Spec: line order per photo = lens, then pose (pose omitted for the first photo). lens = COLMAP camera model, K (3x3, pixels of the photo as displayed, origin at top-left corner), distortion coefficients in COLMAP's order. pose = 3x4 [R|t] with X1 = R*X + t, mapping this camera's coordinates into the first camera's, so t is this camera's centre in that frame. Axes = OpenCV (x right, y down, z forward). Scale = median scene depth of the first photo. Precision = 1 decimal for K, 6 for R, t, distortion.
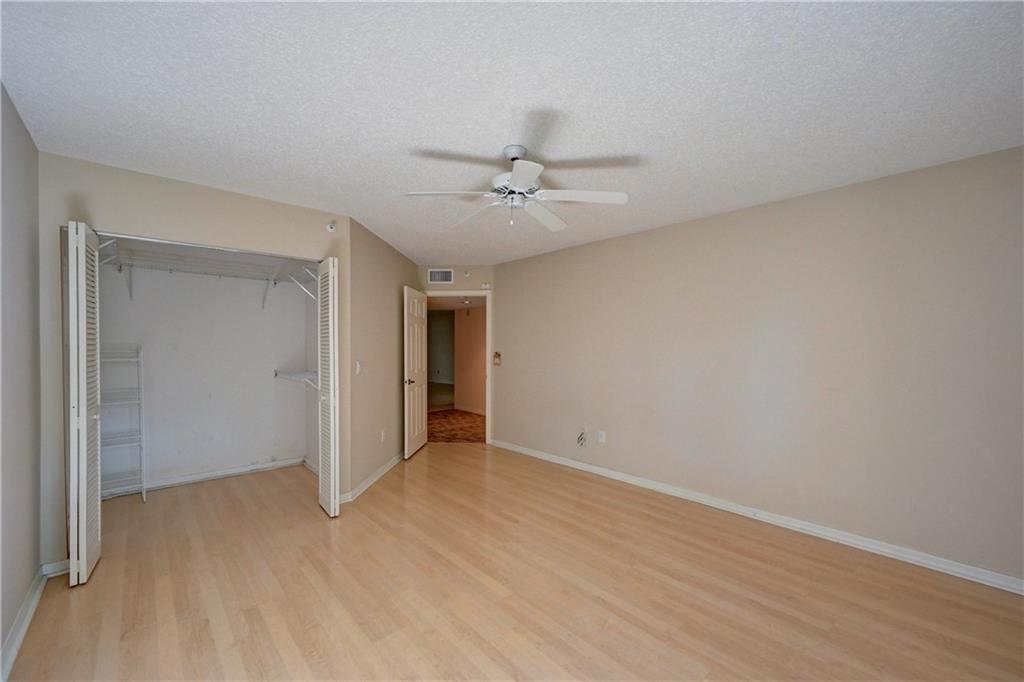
lens RADIAL K [[405.6, 0, 511.8], [0, 405.6, 342.7], [0, 0, 1]] dist [-0.001435, 0.000134]
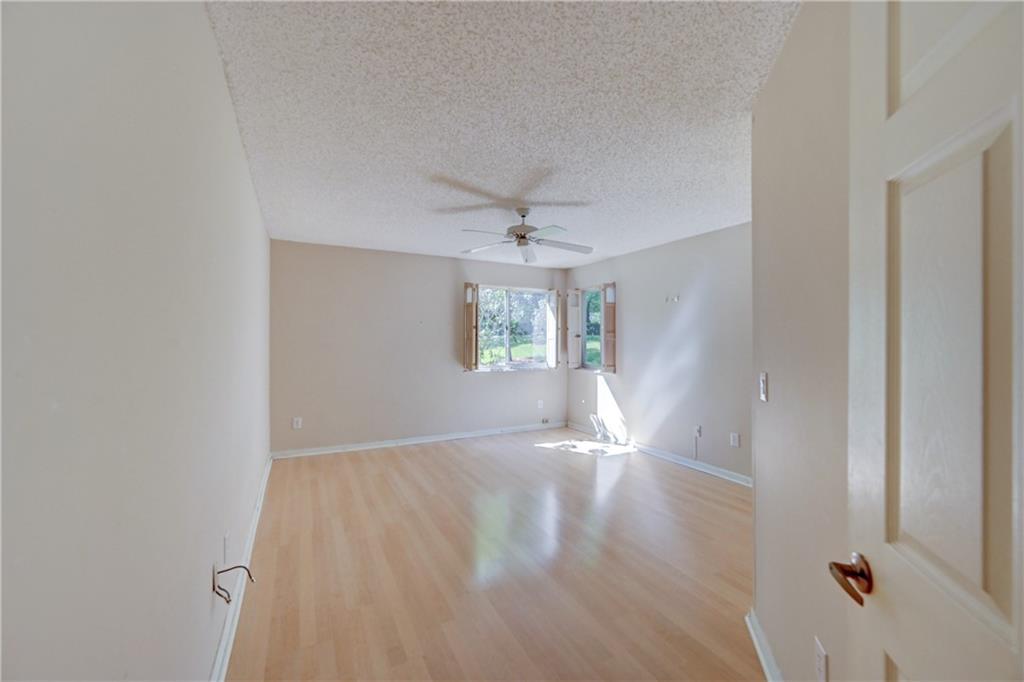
lens RADIAL K [[405.6, 0, 512.3], [0, 405.6, 339.6], [0, 0, 1]] dist [-0.001435, 0.000134]
pose [[-0.966076, 0.008049, 0.258131, -0.306880], [0.008609, 0.999962, 0.001039, 0.031130], [-0.258113, 0.003226, -0.966109, 2.267837]]
